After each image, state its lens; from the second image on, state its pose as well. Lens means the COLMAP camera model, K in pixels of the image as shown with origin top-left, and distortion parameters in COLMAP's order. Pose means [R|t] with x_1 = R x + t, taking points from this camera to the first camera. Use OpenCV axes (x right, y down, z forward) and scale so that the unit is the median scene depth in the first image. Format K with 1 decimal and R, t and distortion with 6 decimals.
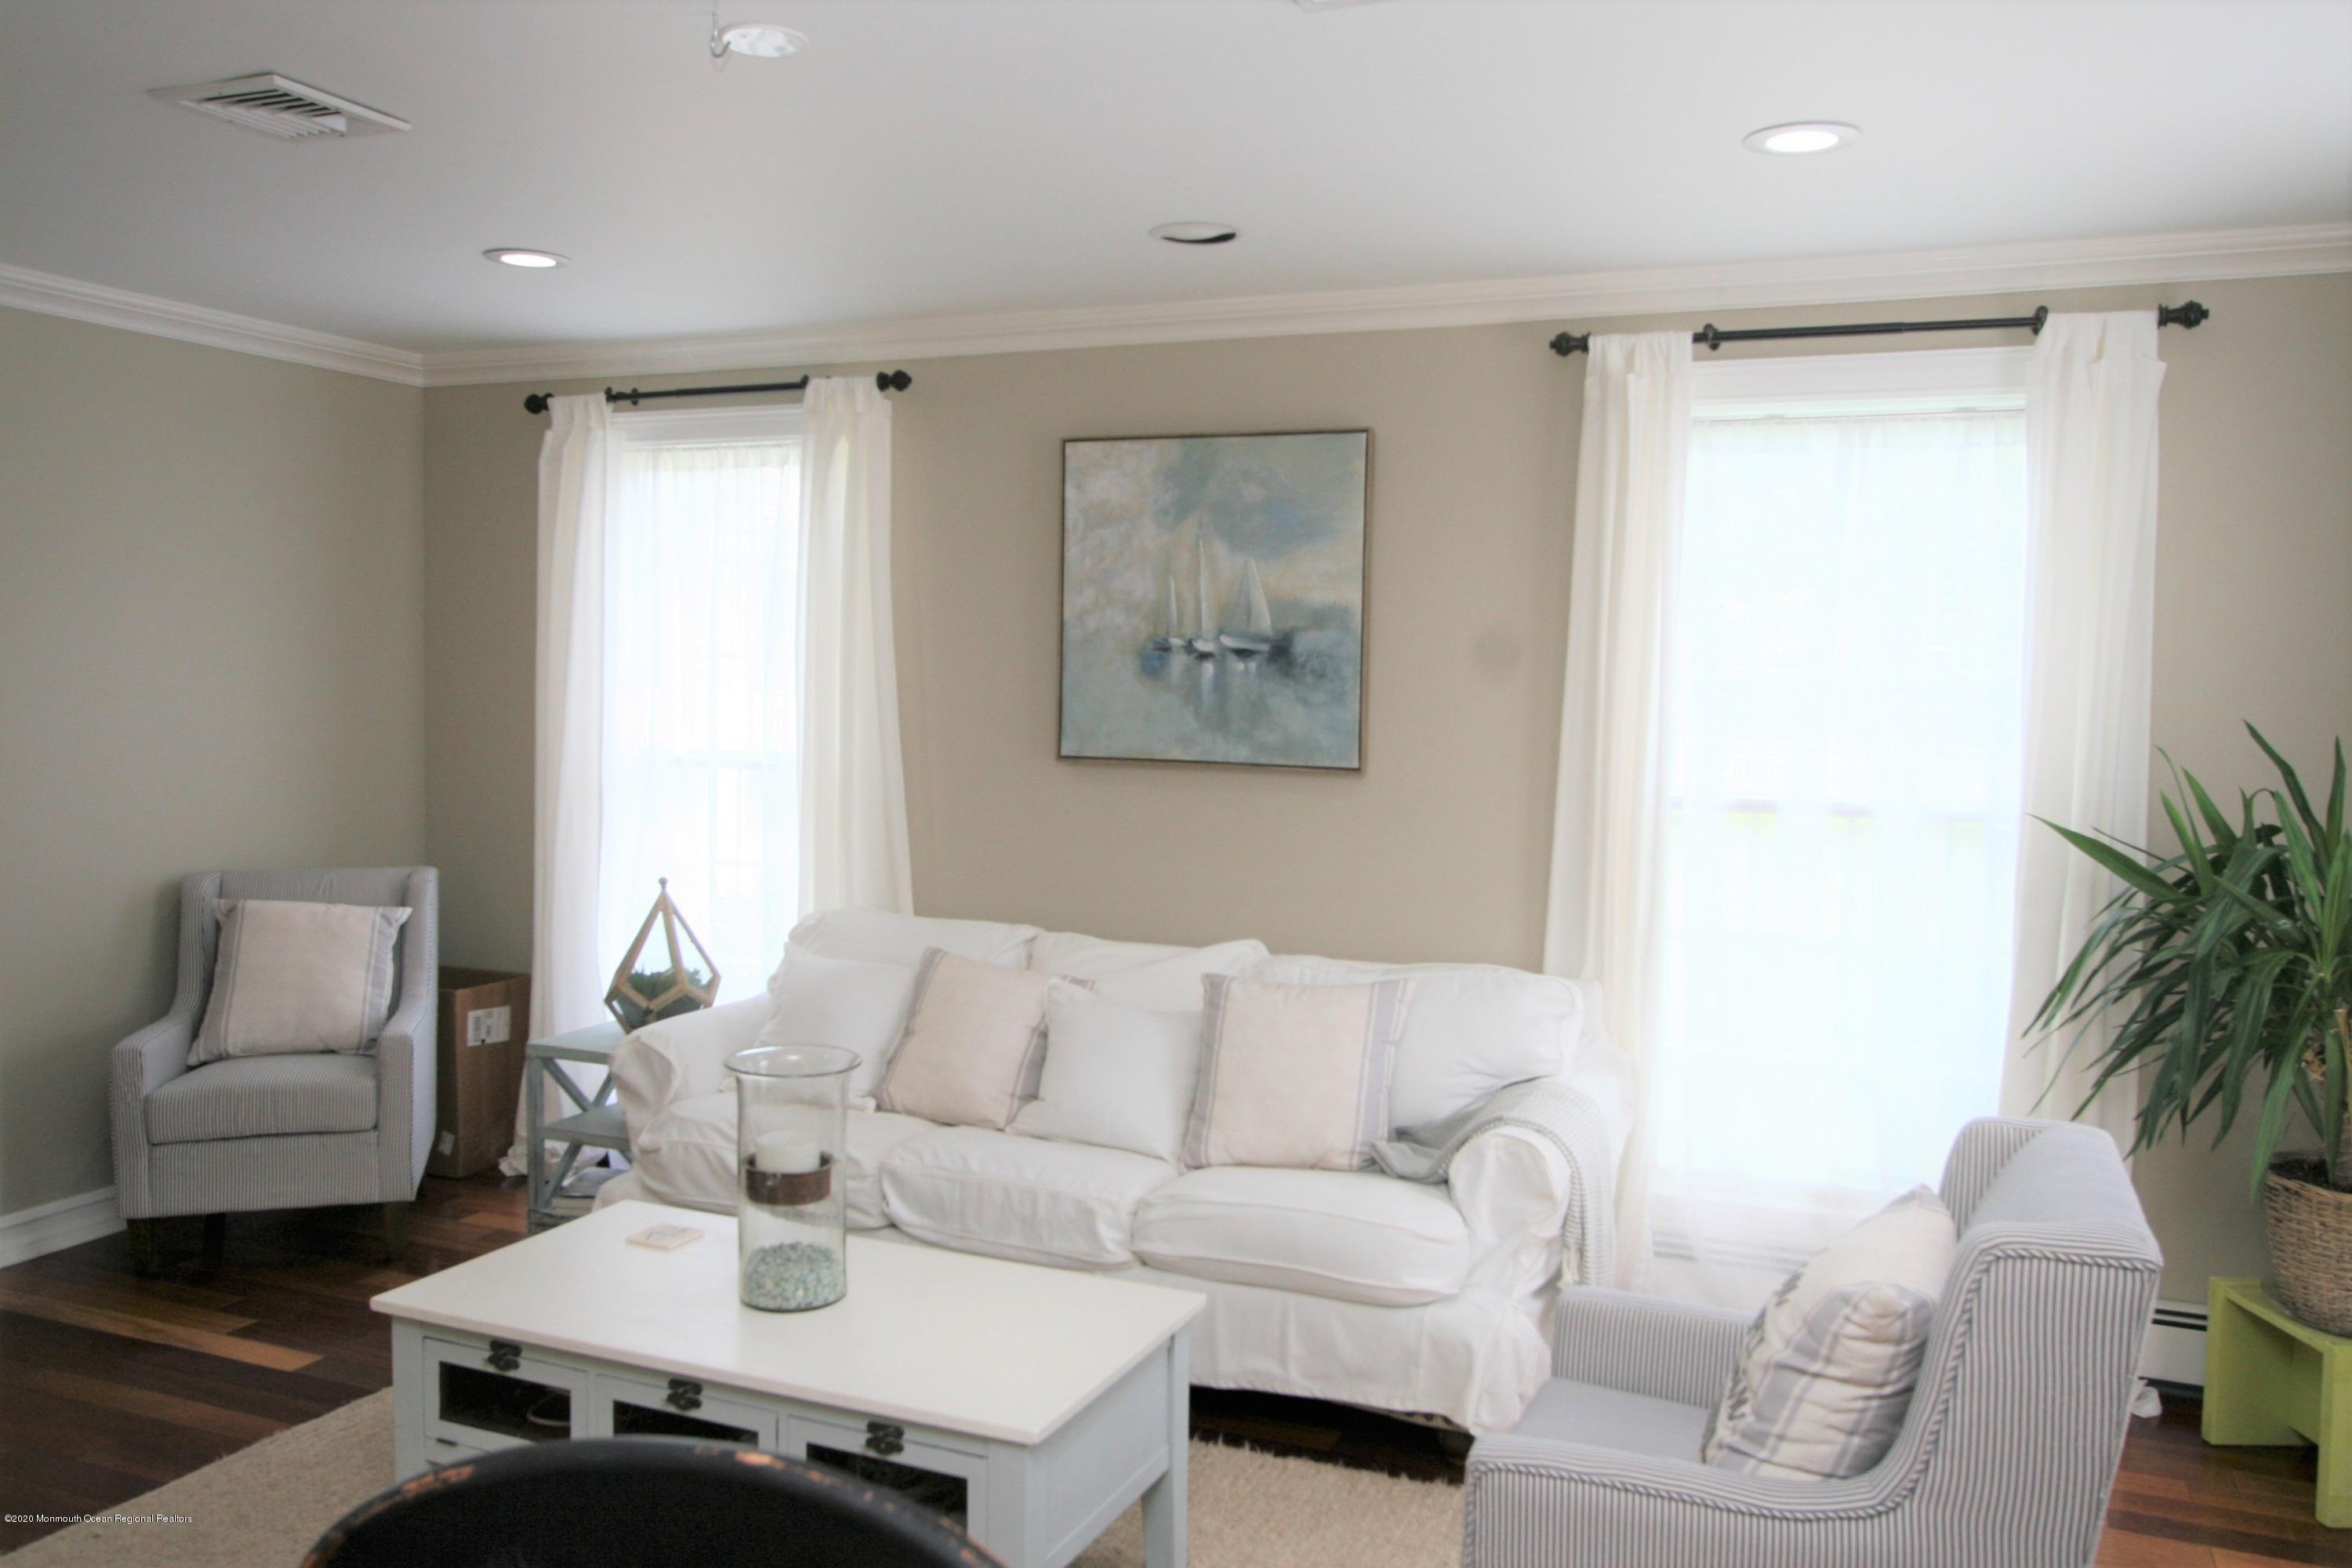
lens RADIAL K [[1802.0, 0, 1175.8], [0, 1802.0, 790.9], [0, 0, 1]] dist [-0.001613, 0.015091]
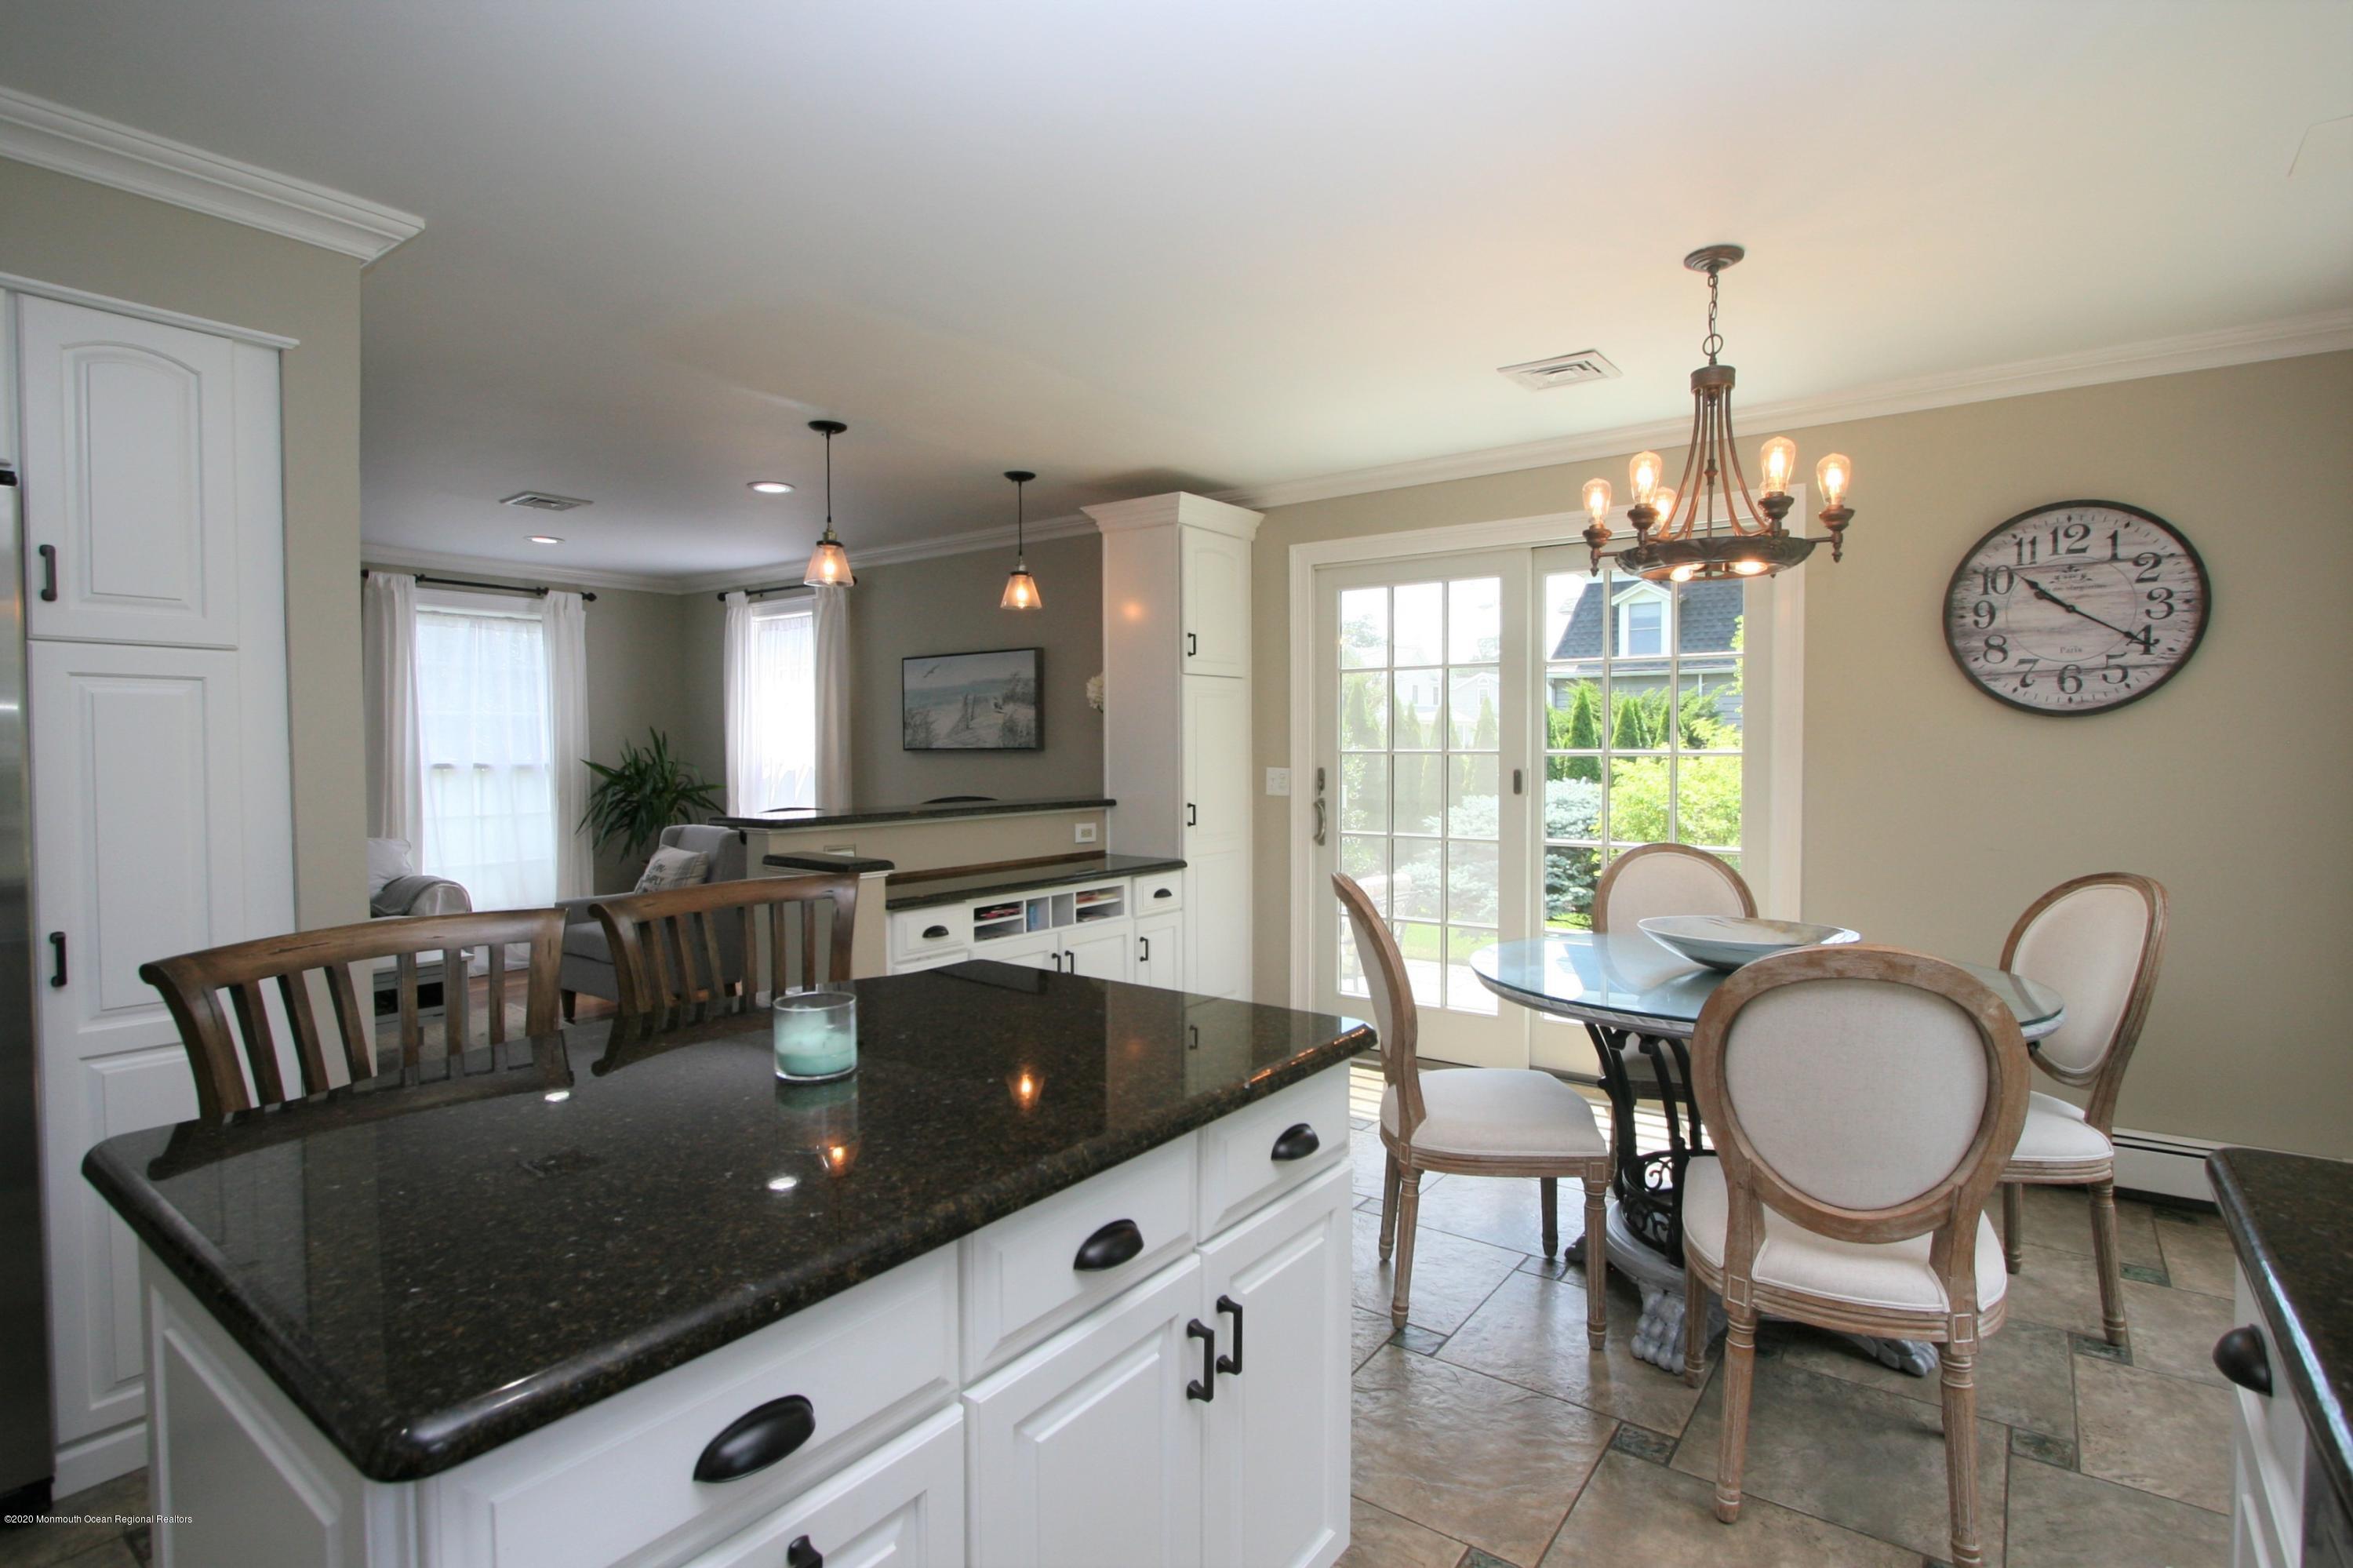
lens RADIAL K [[1147.9, 0, 1176.5], [0, 1147.9, 784.0], [0, 0, 1]] dist [-0.012157, 0.000218]
pose [[0.235598, -0.050599, 0.970533, -0.994213], [0.069349, 0.996973, 0.035143, 0.048454], [-0.969373, 0.059026, 0.238394, -0.371894]]
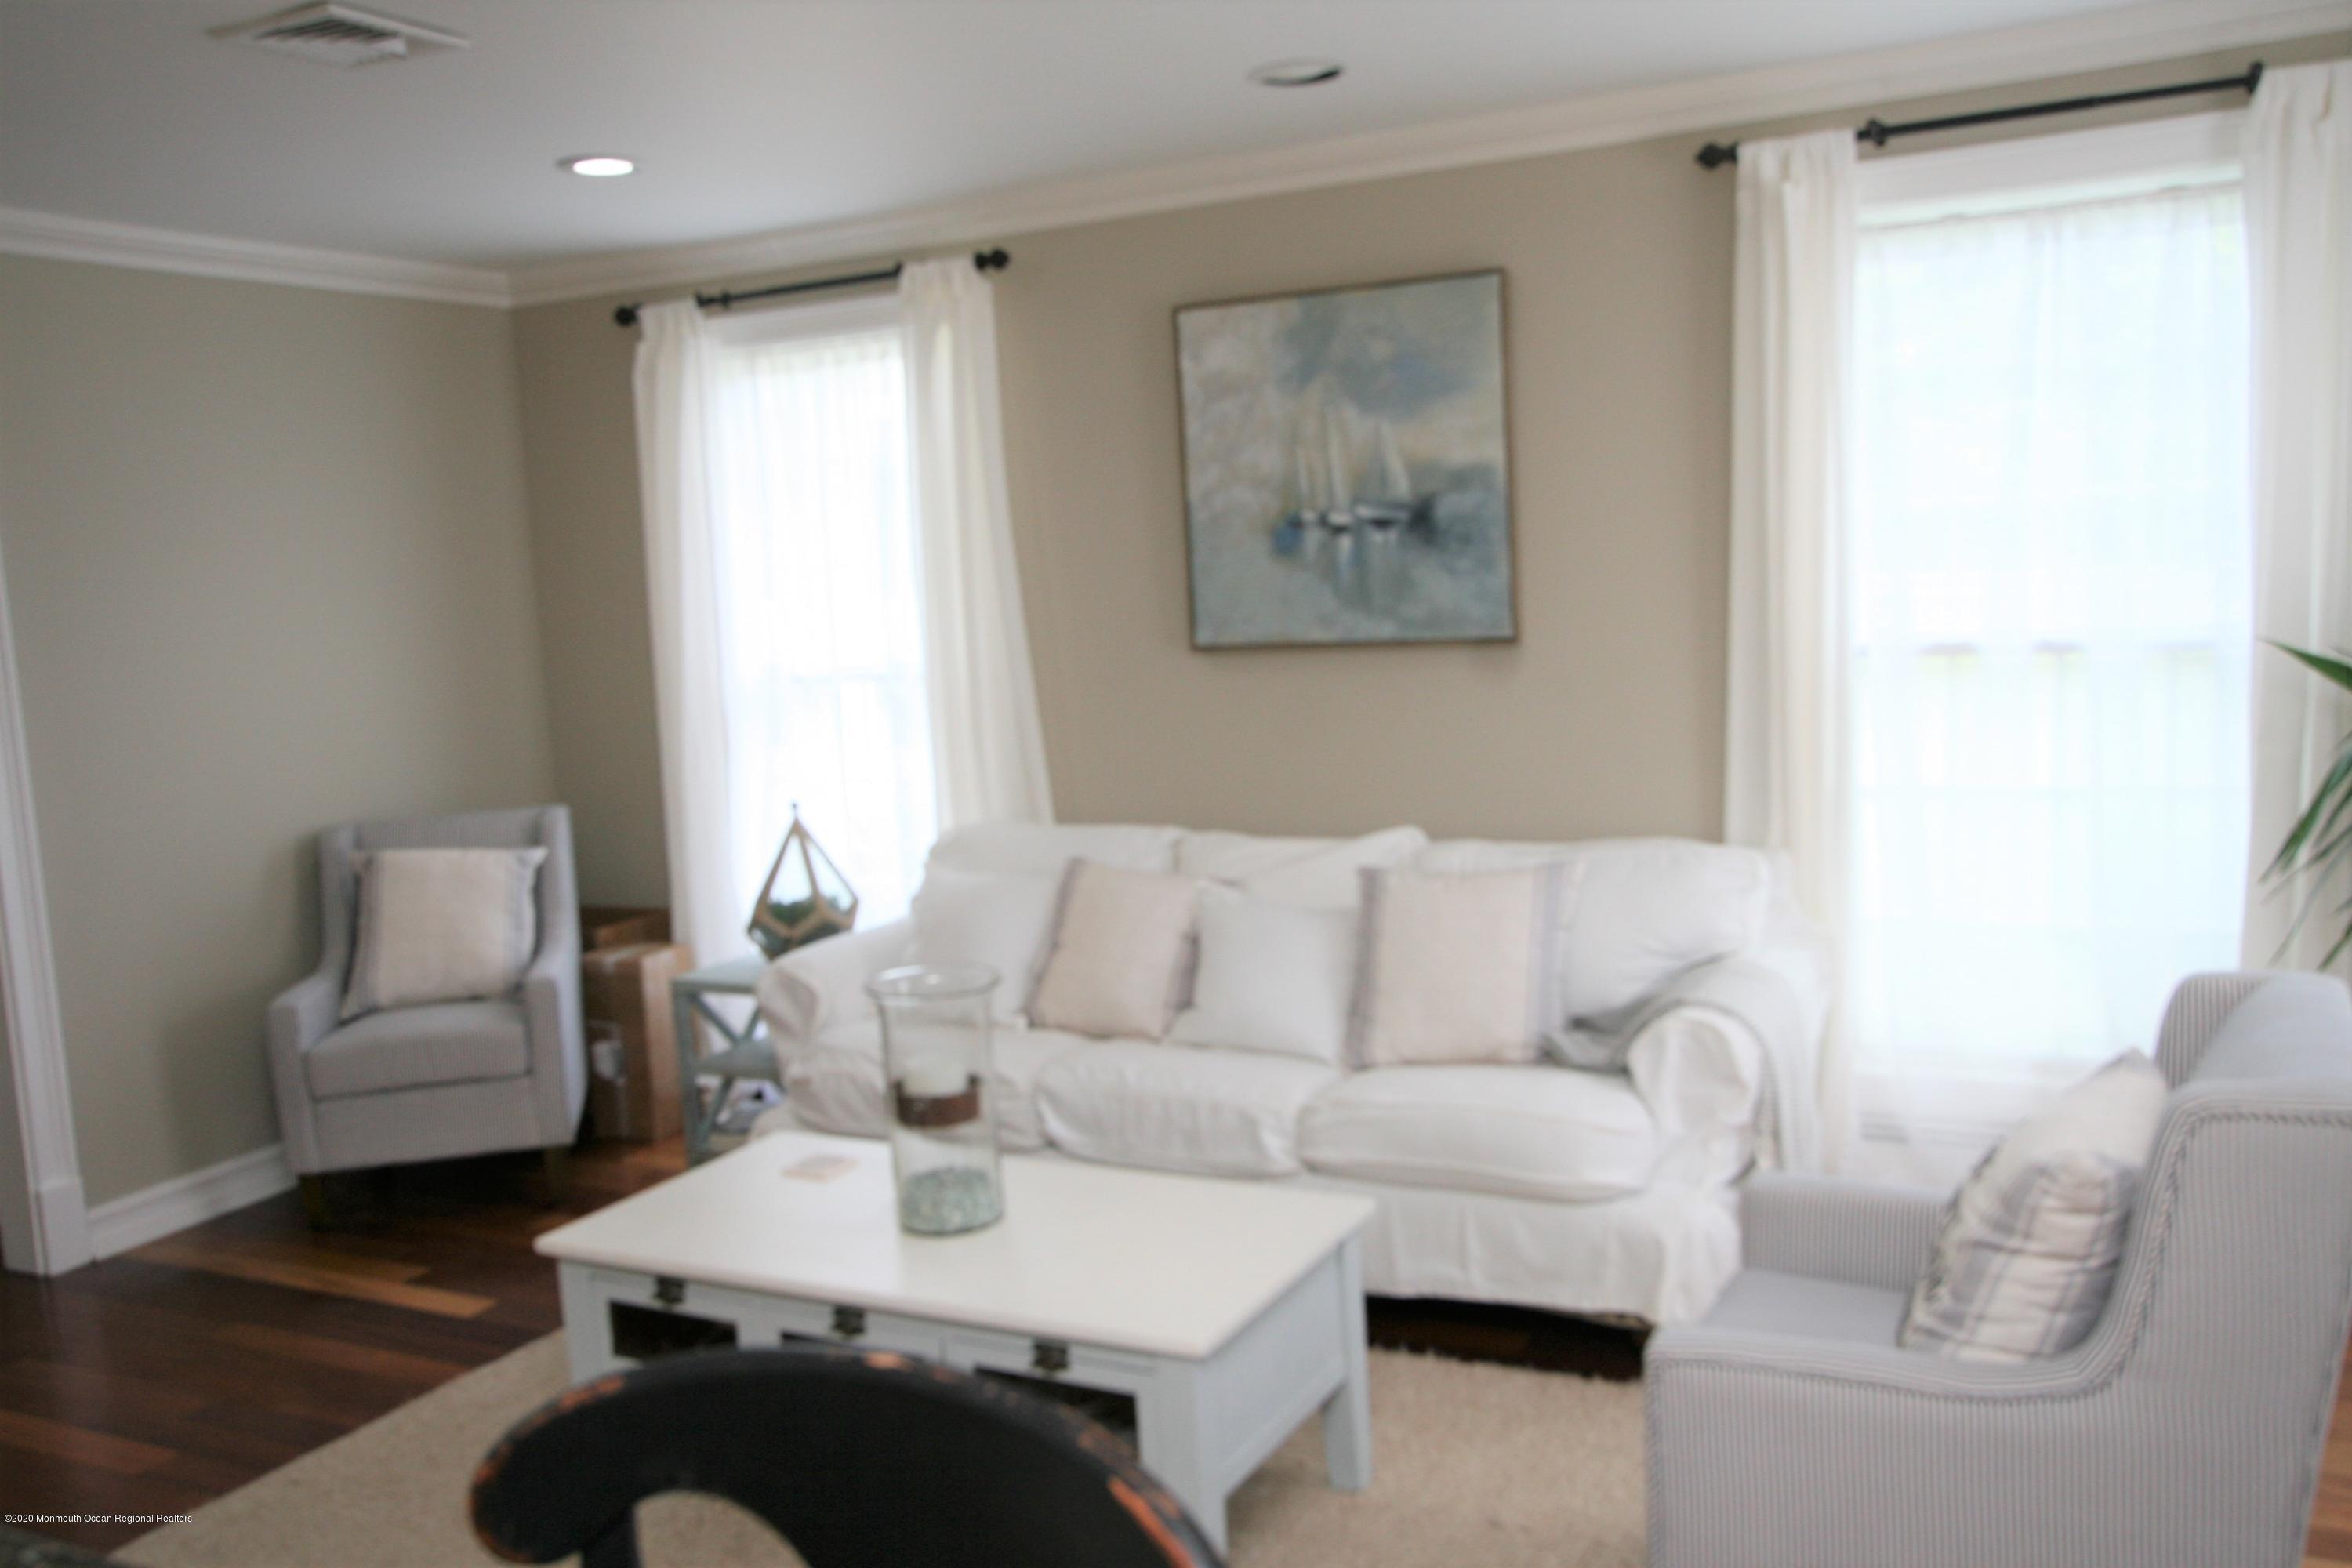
lens RADIAL K [[1934.9, 0, 1176.5], [0, 1934.9, 790.7], [0, 0, 1]] dist [0.005919, 0.005177]
pose [[0.994144, -0.063745, -0.087261, 0.011625], [0.068771, 0.996068, 0.055853, -0.001668], [0.083357, -0.061527, 0.994619, -0.016255]]
